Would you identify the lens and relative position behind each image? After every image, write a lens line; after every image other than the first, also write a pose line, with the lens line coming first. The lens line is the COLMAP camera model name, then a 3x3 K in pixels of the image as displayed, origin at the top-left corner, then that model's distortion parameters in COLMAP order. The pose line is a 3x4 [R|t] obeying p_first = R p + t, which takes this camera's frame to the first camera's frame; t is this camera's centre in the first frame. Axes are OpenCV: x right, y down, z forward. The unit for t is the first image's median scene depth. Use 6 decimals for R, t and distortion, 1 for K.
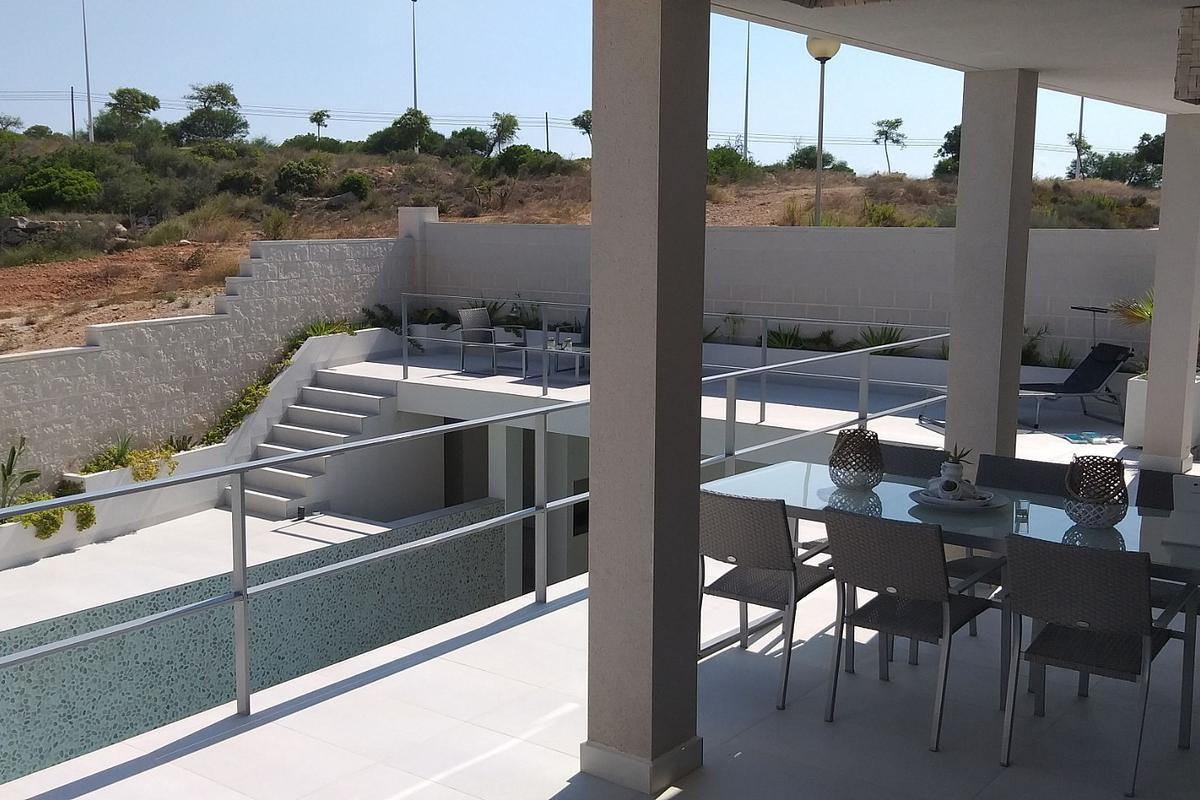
lens RADIAL K [[1292.8, 0, 600.0], [0, 1292.8, 400.0], [0, 0, 1]] dist [0.046582, -0.034488]
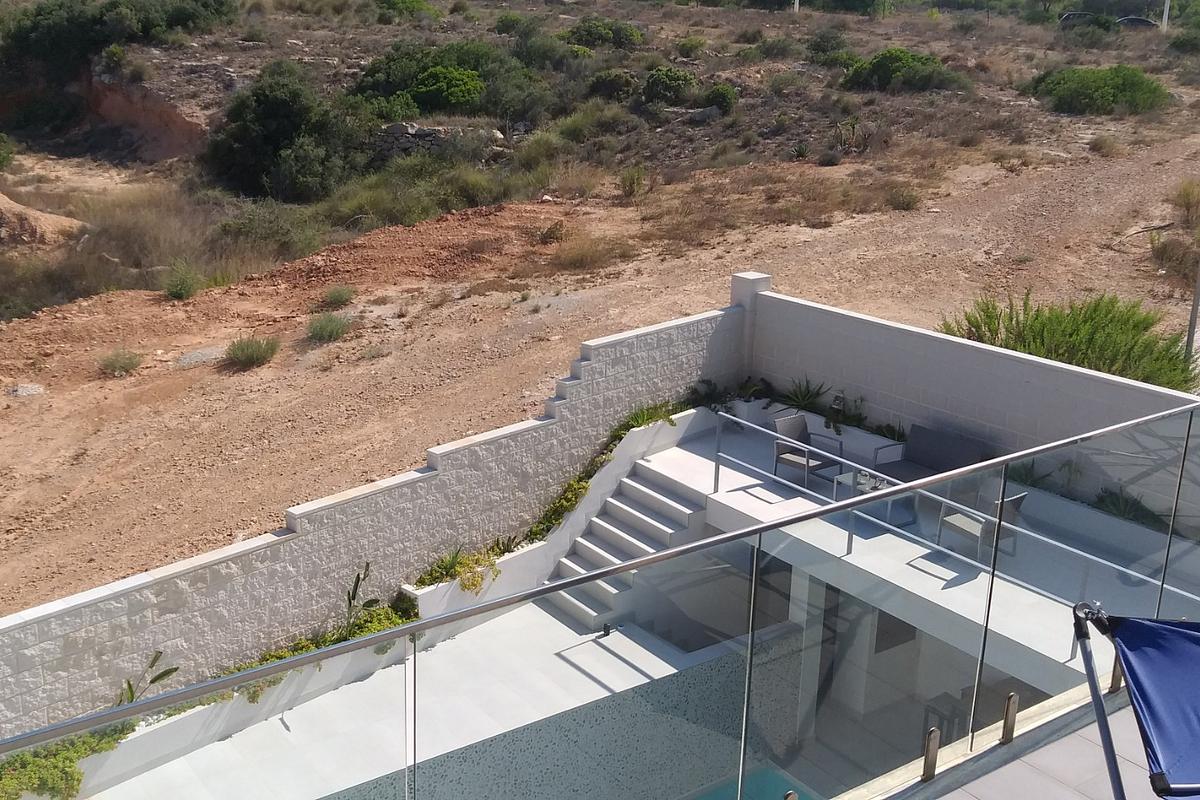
lens RADIAL K [[1267.7, 0, 600.0], [0, 1267.7, 400.0], [0, 0, 1]] dist [0.249357, -0.588020]
pose [[0.958832, 0.099019, -0.266151, 0.020014], [-0.059581, 0.986525, 0.152379, -0.208051], [0.277653, -0.130248, 0.951811, 0.018962]]
